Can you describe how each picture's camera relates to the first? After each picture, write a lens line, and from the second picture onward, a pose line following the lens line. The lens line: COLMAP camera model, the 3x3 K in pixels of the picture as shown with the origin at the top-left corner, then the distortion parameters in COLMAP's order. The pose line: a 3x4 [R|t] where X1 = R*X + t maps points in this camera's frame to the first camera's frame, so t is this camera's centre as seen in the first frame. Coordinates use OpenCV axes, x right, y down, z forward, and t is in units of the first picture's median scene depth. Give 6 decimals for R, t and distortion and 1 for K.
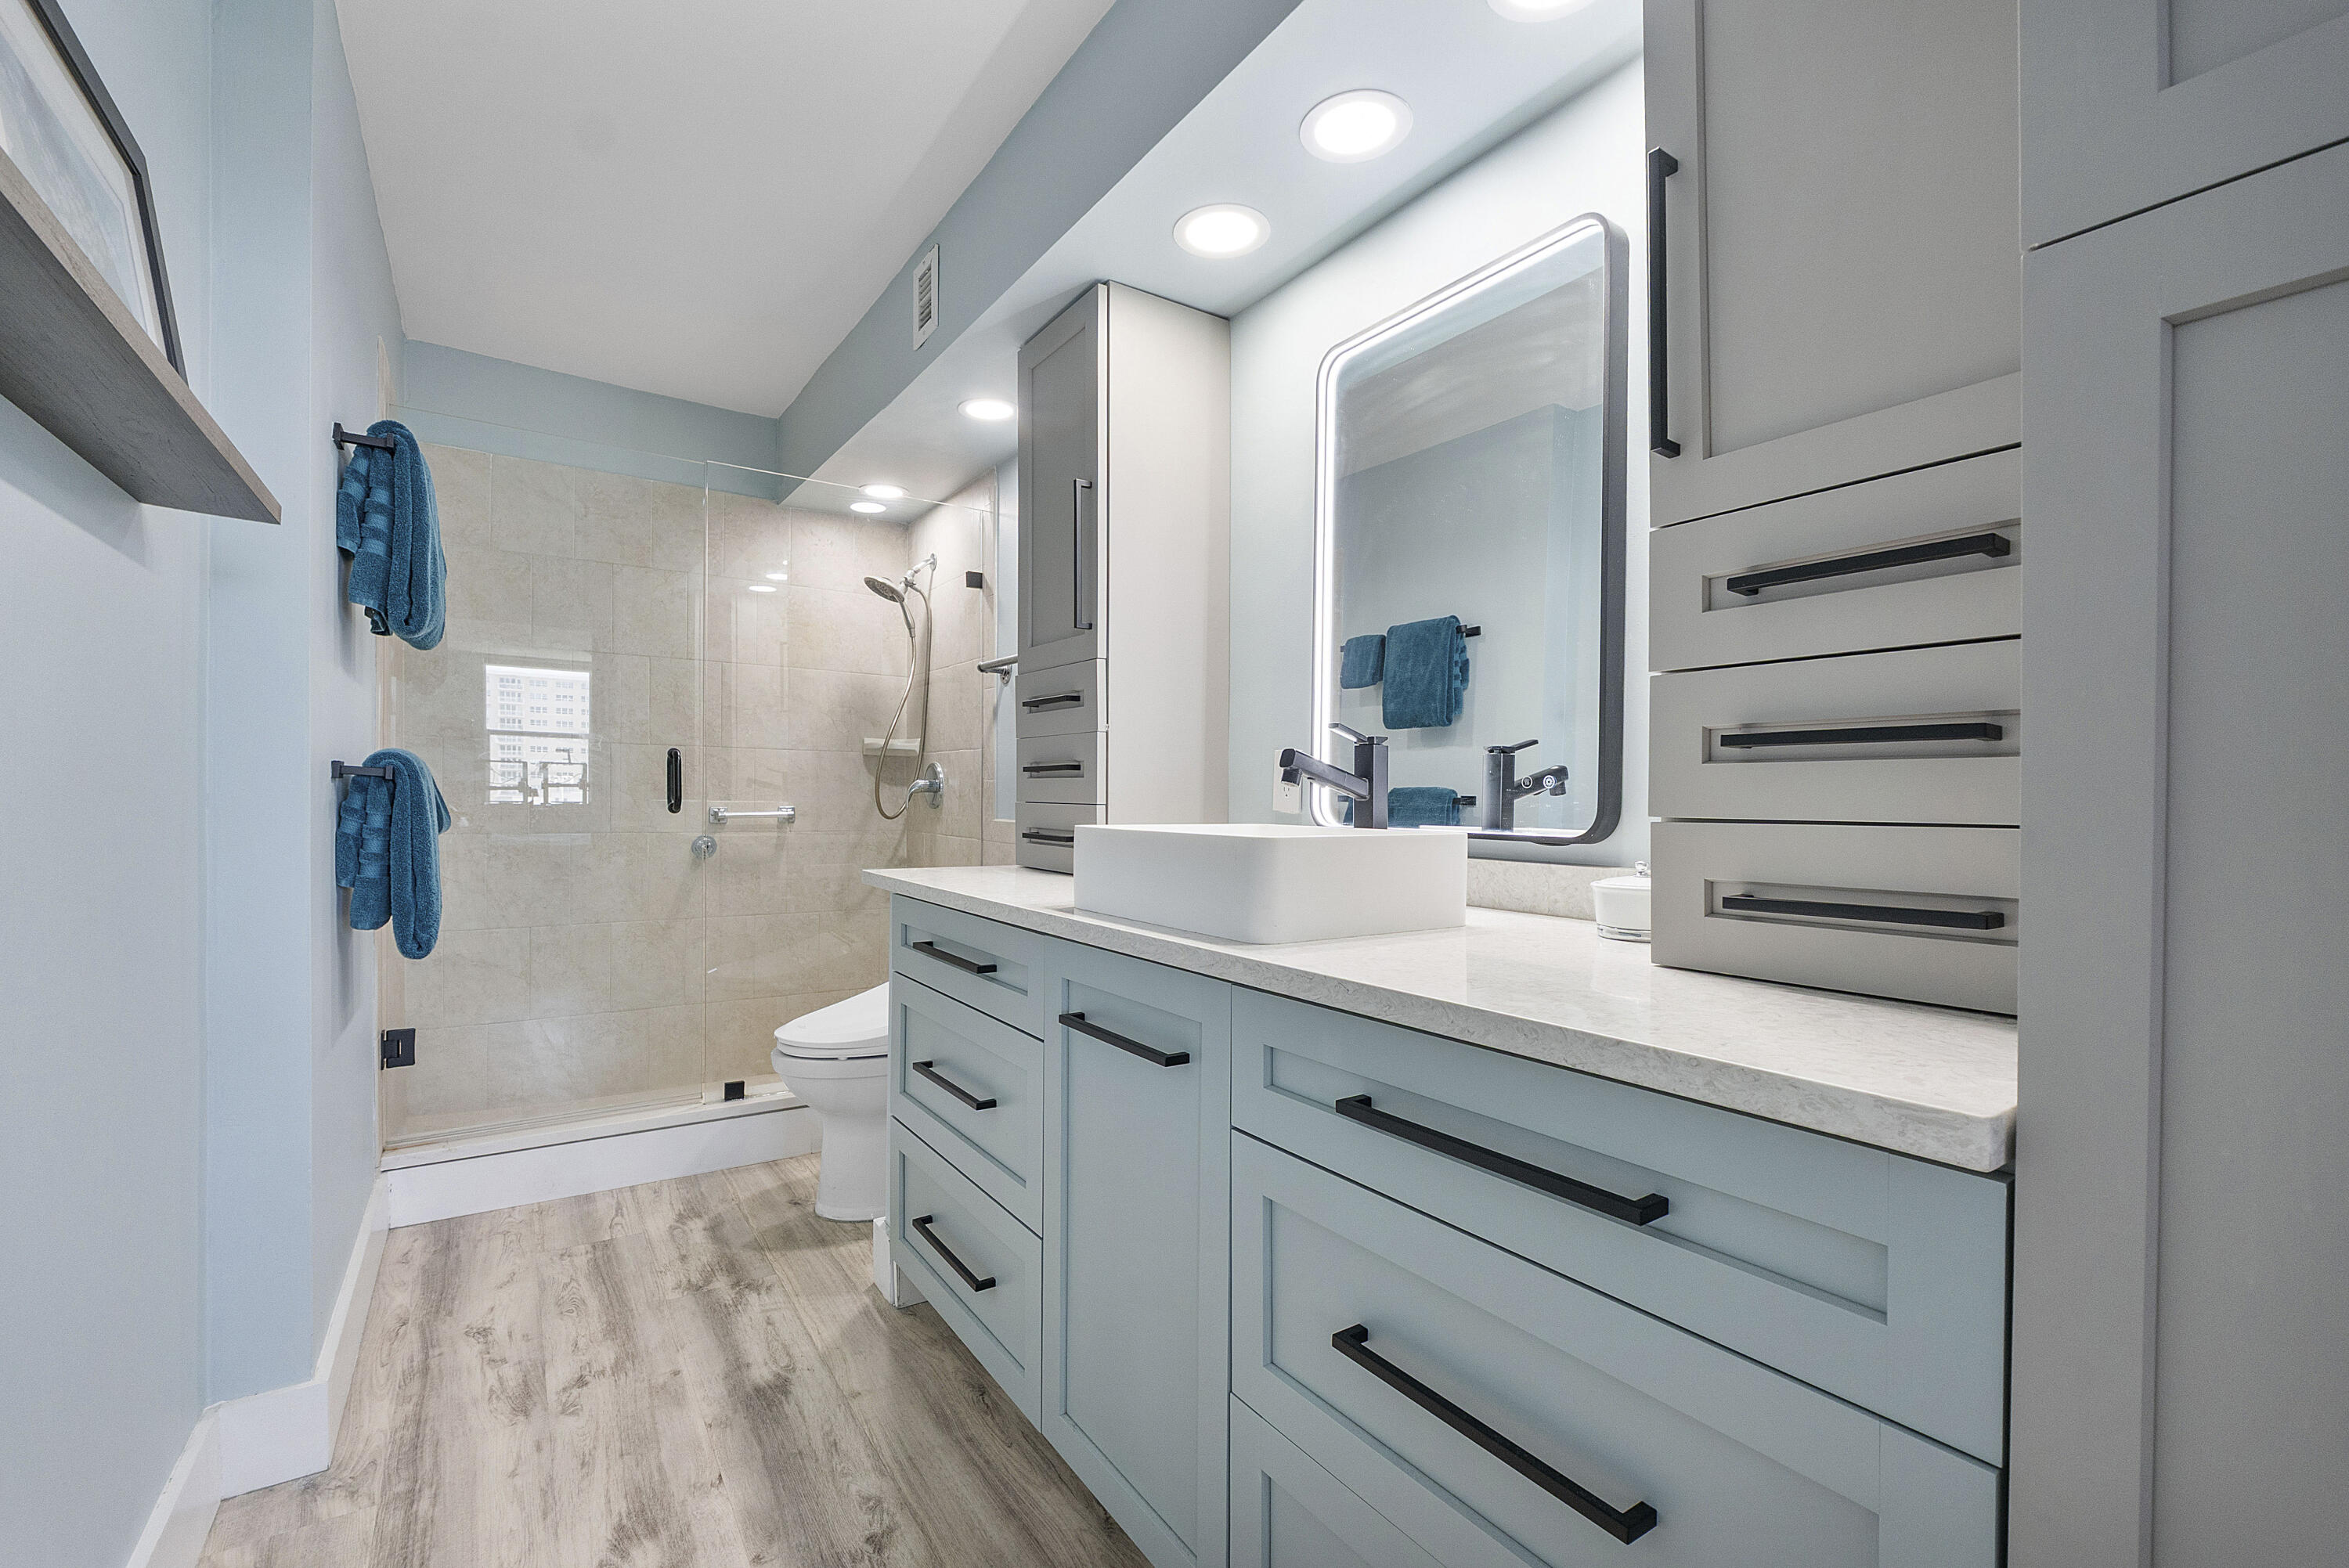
lens RADIAL K [[989.8, 0, 1176.8], [0, 989.8, 801.6], [0, 0, 1]] dist [-0.000276, -0.000084]
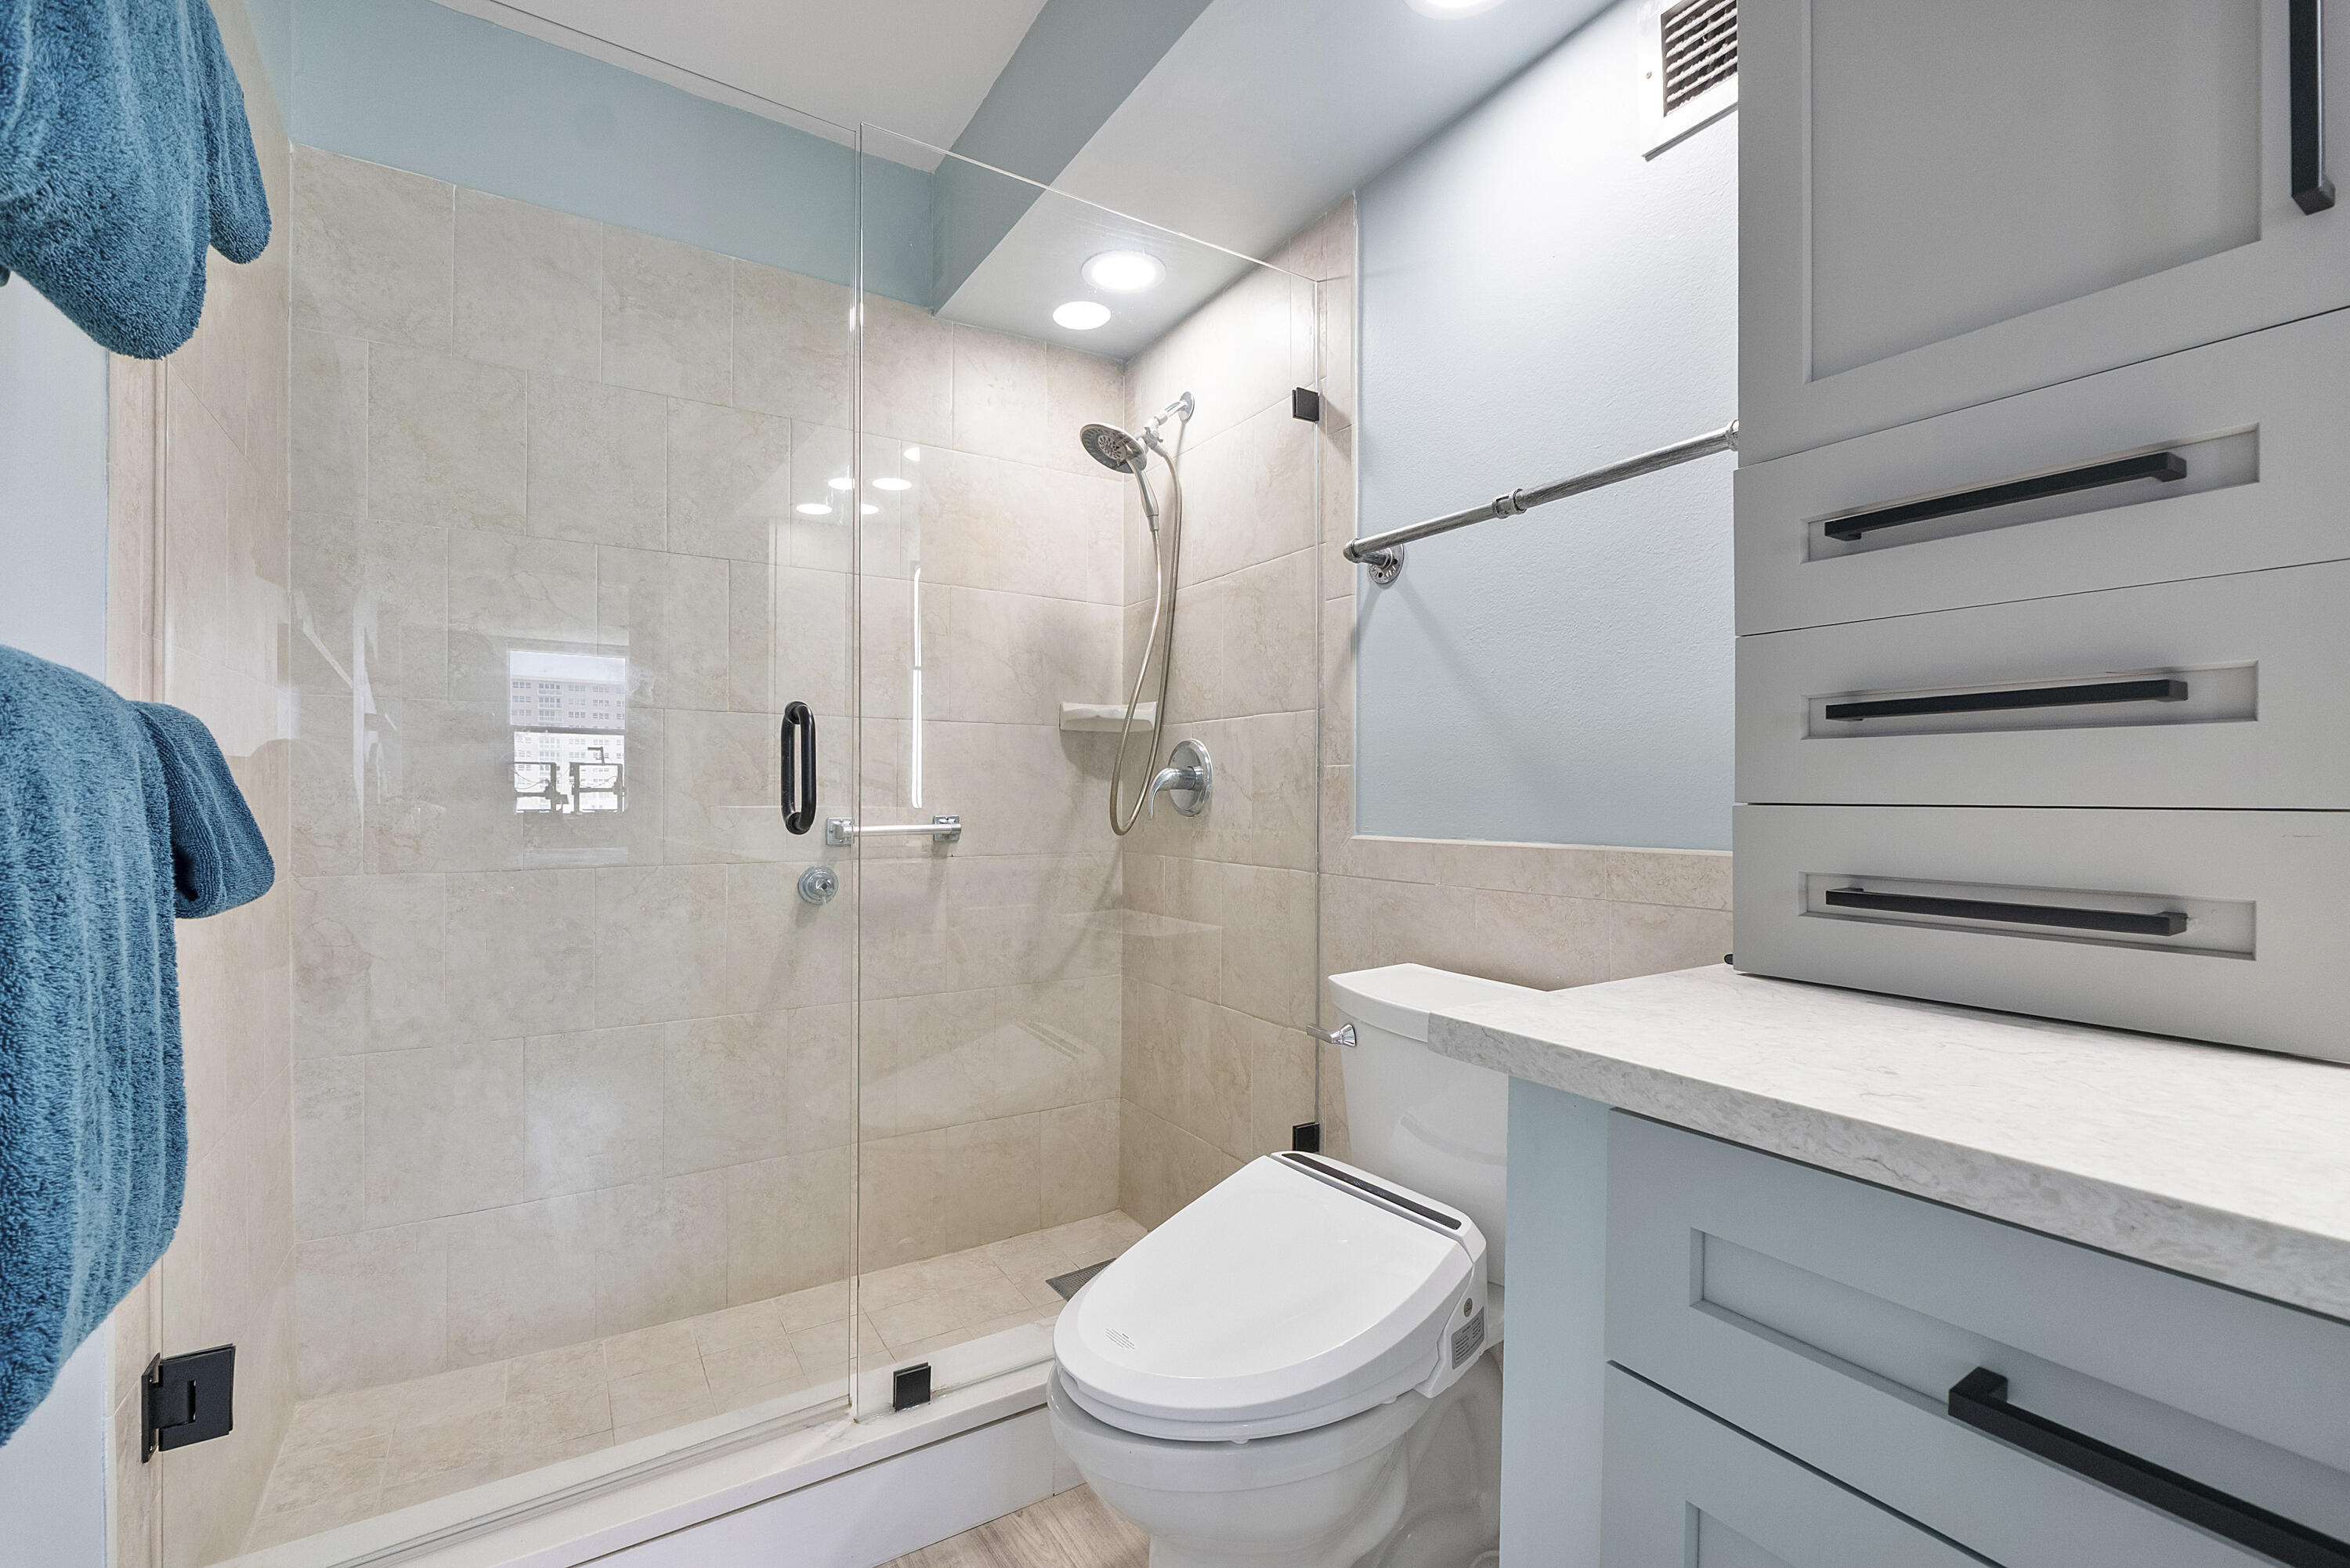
lens RADIAL K [[1001.2, 0, 1177.0], [0, 1001.2, 782.3], [0, 0, 1]] dist [-0.006561, -0.000234]
pose [[0.999430, -0.012649, -0.031306, -0.232122], [0.012051, 0.999743, -0.019194, -0.001798], [0.031541, 0.018806, 0.999326, 0.390257]]
